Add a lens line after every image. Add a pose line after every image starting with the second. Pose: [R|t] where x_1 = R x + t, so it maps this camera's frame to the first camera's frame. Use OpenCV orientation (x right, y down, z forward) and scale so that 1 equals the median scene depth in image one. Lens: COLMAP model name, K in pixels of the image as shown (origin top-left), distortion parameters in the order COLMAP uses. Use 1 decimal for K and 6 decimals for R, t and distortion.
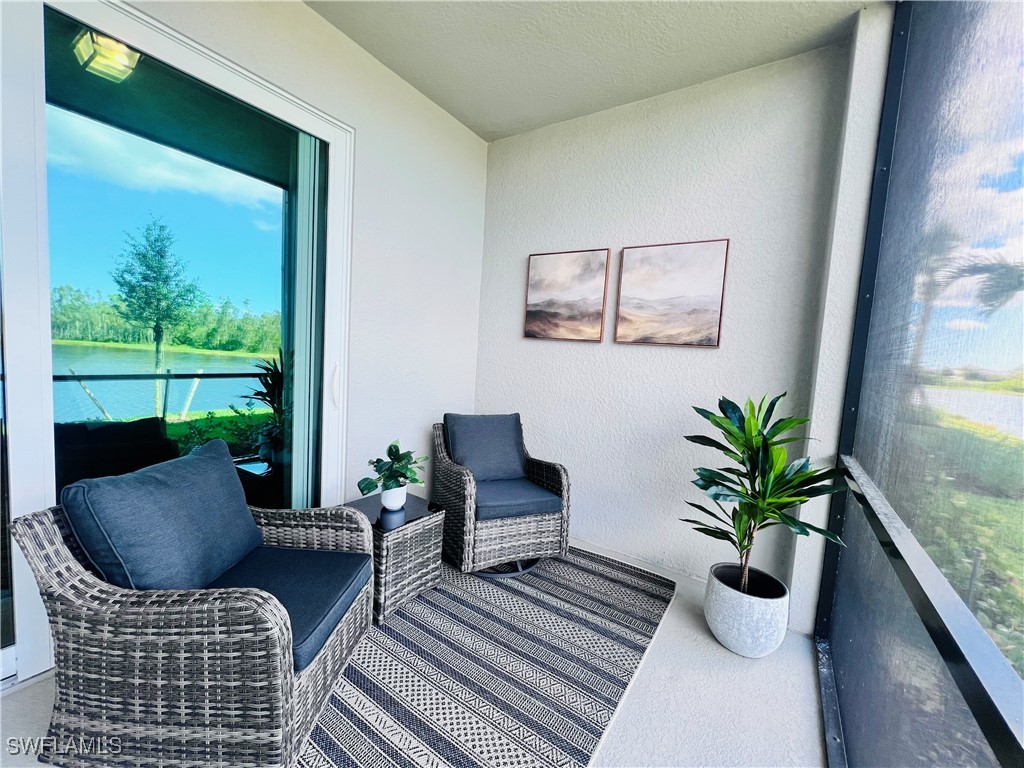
lens RADIAL K [[411.3, 0, 511.4], [0, 411.3, 384.8], [0, 0, 1]] dist [-0.001422, -0.000134]
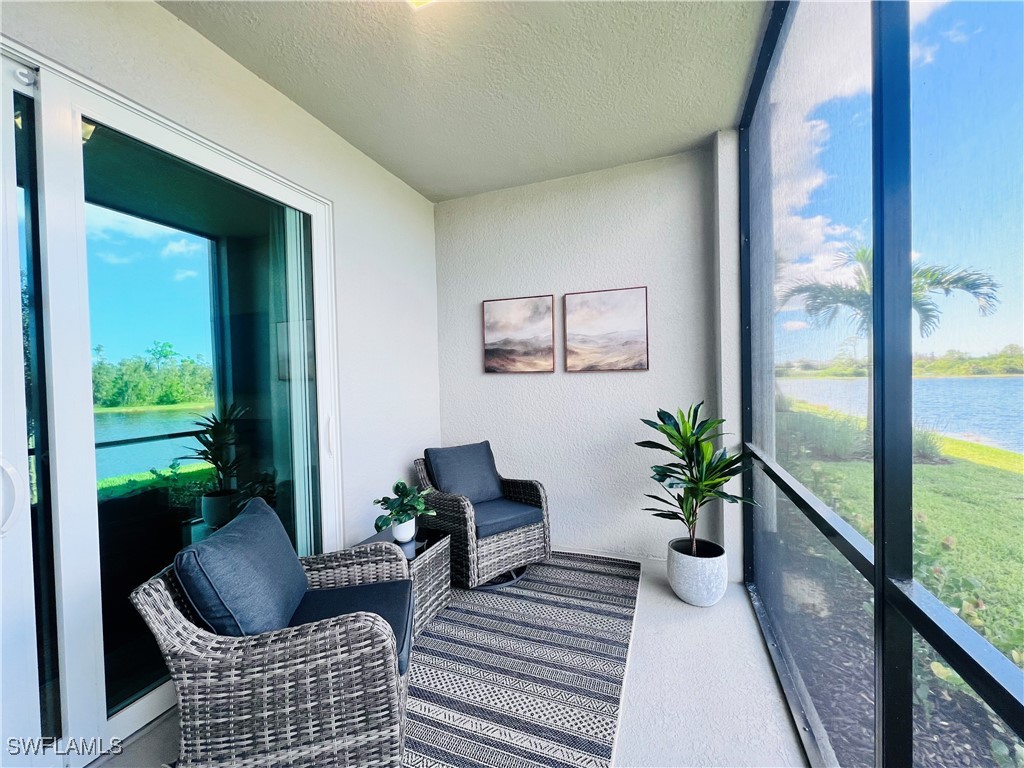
lens RADIAL K [[411.3, 0, 512.7], [0, 411.3, 384.9], [0, 0, 1]] dist [-0.001422, -0.000134]
pose [[0.971356, -0.089138, 0.220279, -0.227977], [0.101649, 0.993751, -0.046109, -0.035740], [-0.214792, 0.067179, 0.974347, -0.176497]]
